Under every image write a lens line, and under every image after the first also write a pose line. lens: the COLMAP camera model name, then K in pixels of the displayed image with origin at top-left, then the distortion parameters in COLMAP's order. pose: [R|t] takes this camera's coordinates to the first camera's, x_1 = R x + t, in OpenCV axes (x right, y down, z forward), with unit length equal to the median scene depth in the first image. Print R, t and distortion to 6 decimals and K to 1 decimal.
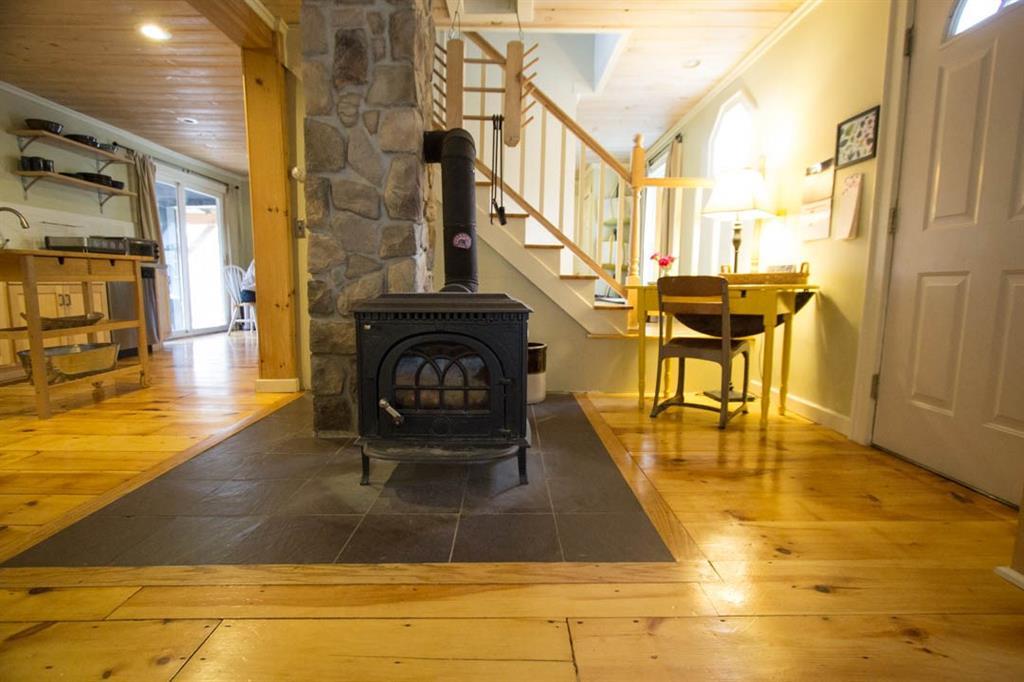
lens RADIAL K [[490.2, 0, 512.9], [0, 490.2, 346.8], [0, 0, 1]] dist [-0.016284, 0.001623]
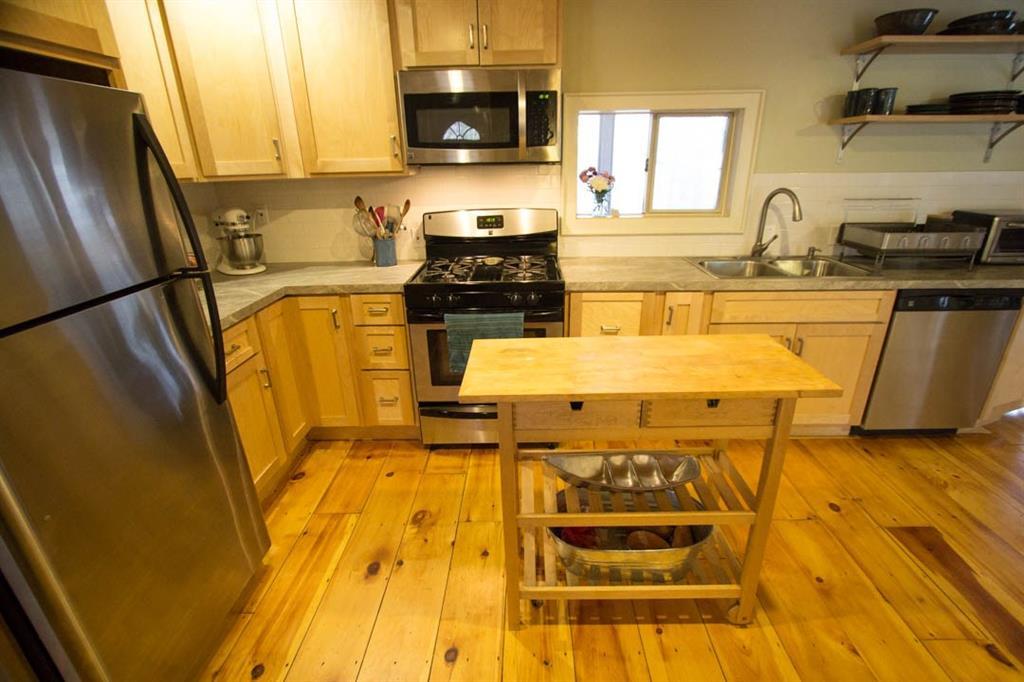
lens RADIAL K [[490.2, 0, 512.9], [0, 490.2, 346.8], [0, 0, 1]] dist [-0.016284, 0.001623]
pose [[-0.035026, 0.354037, -0.934575, -0.310029], [-0.107053, 0.928439, 0.355725, -0.261381], [0.993636, 0.112509, 0.005381, 0.595674]]
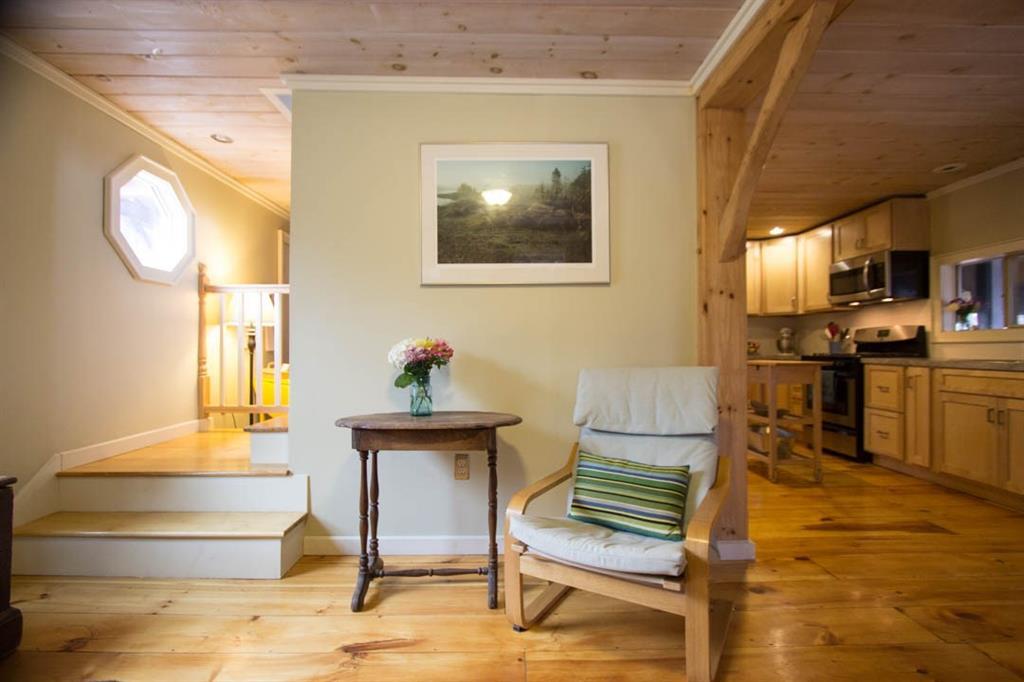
lens RADIAL K [[480.6, 0, 514.4], [0, 480.6, 346.5], [0, 0, 1]] dist [-0.019322, 0.005903]
pose [[-0.999917, -0.008799, -0.009378, -0.132342], [-0.009849, 0.992909, 0.118465, -0.270587], [0.008269, 0.118548, -0.992914, 1.616820]]
